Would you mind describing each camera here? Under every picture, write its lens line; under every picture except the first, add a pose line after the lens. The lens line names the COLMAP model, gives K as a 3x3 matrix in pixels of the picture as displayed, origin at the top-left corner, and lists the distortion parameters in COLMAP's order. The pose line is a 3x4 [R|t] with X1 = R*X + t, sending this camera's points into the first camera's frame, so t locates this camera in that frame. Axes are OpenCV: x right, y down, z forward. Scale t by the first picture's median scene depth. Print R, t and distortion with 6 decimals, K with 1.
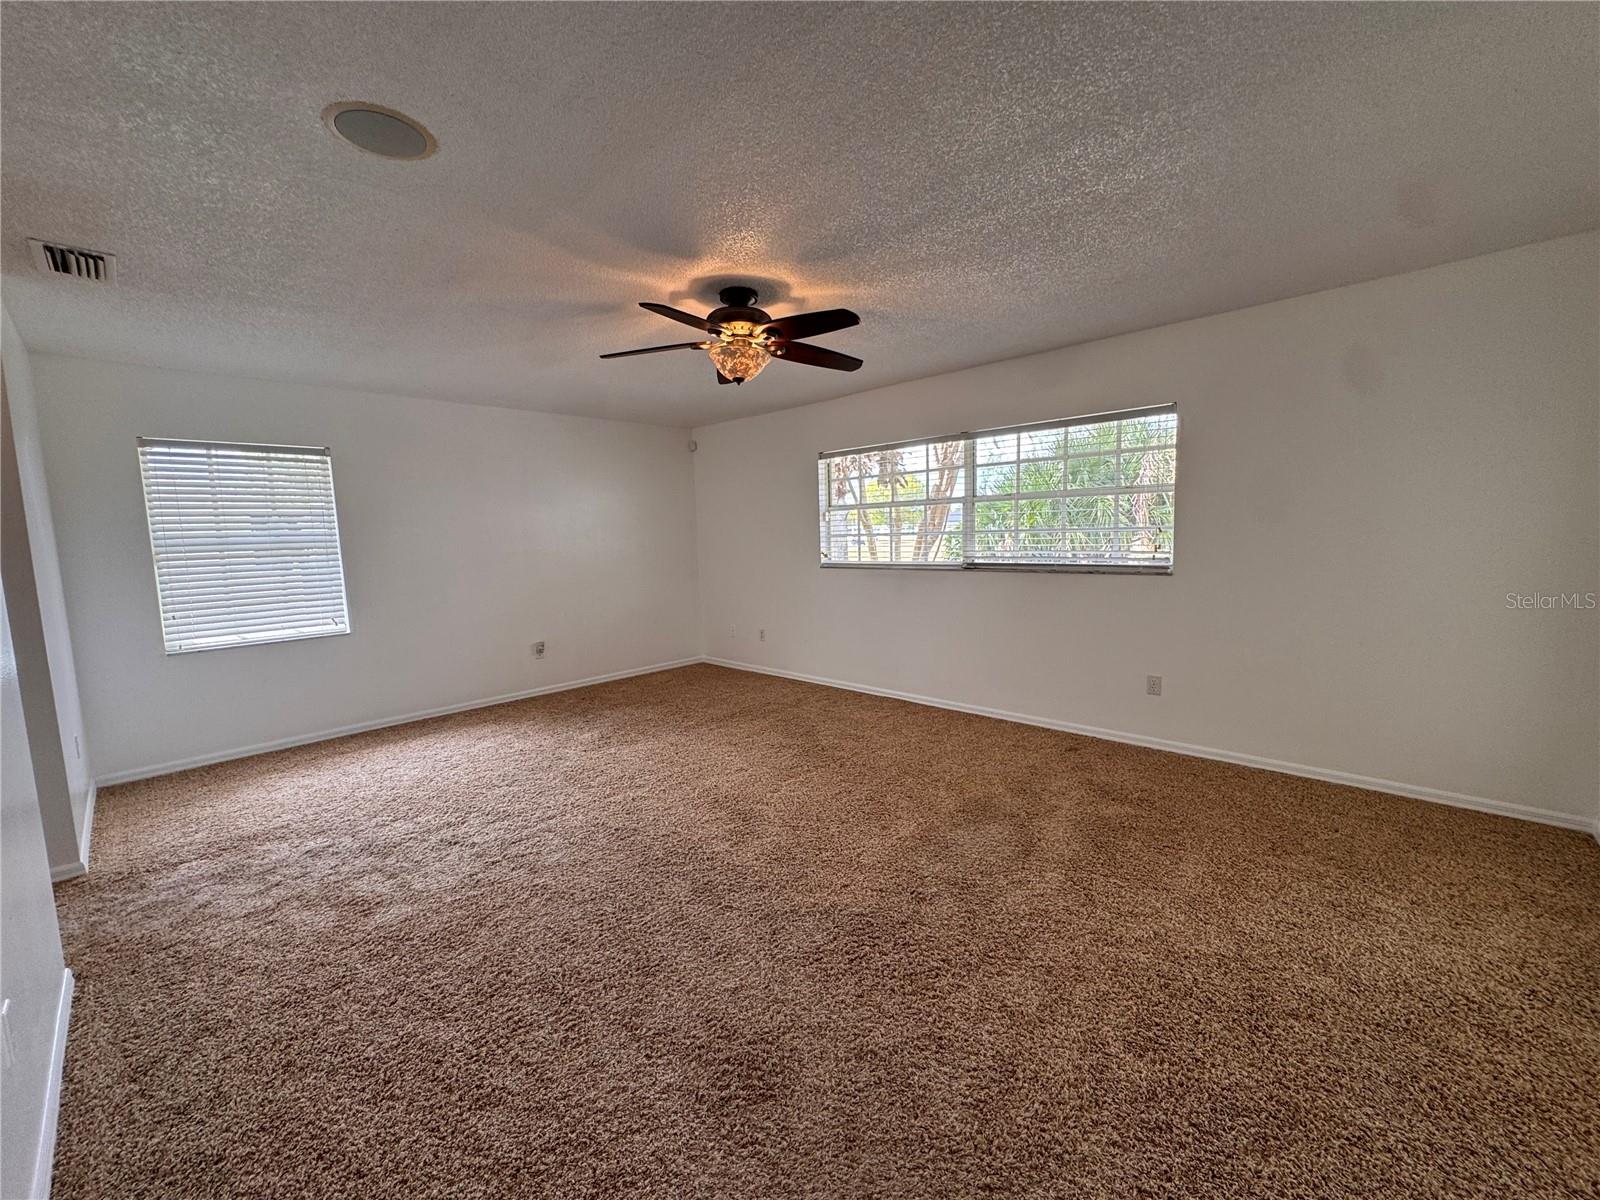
lens RADIAL K [[639.7, 0, 802.3], [0, 639.7, 601.1], [0, 0, 1]] dist [-0.001660, 0.000107]
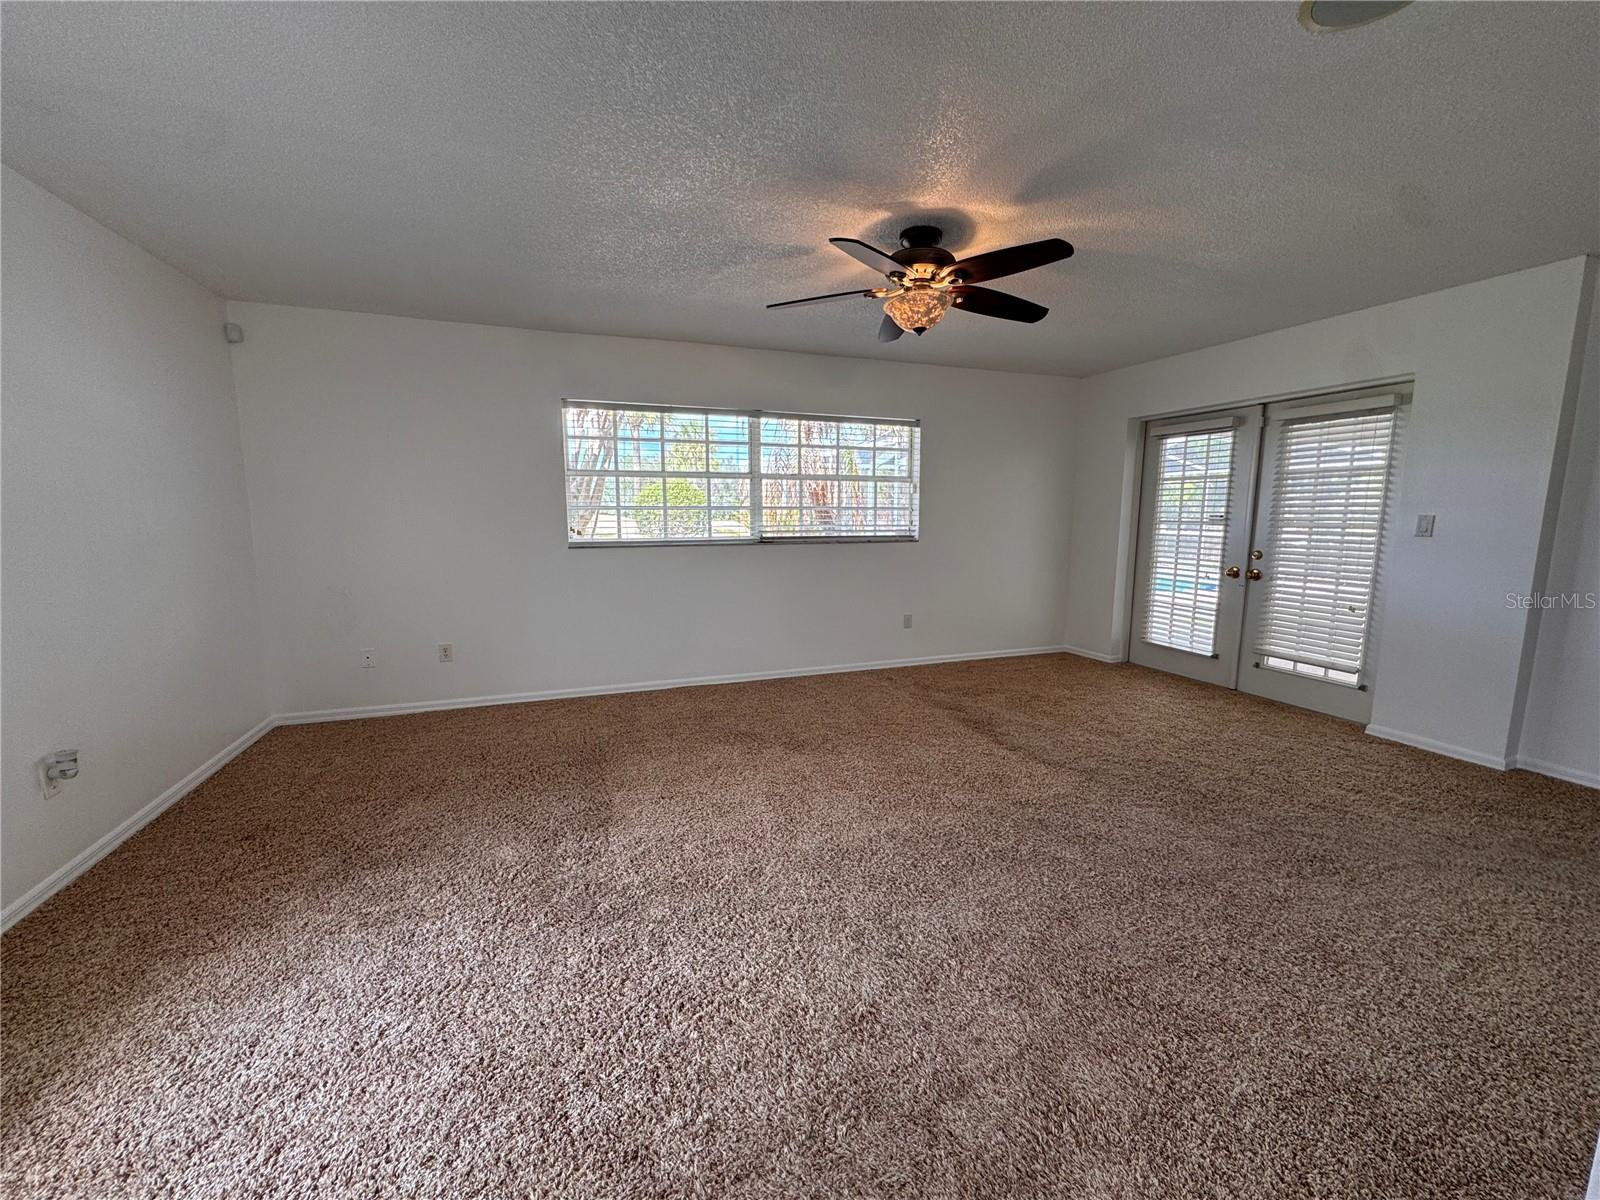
lens RADIAL K [[639.7, 0, 795.5], [0, 639.7, 599.6], [0, 0, 1]] dist [-0.001660, 0.000107]
pose [[0.440439, -0.097808, 0.892439, -0.666259], [0.080848, 0.994330, 0.069075, -0.026031], [-0.894135, 0.041729, 0.445849, 0.495219]]
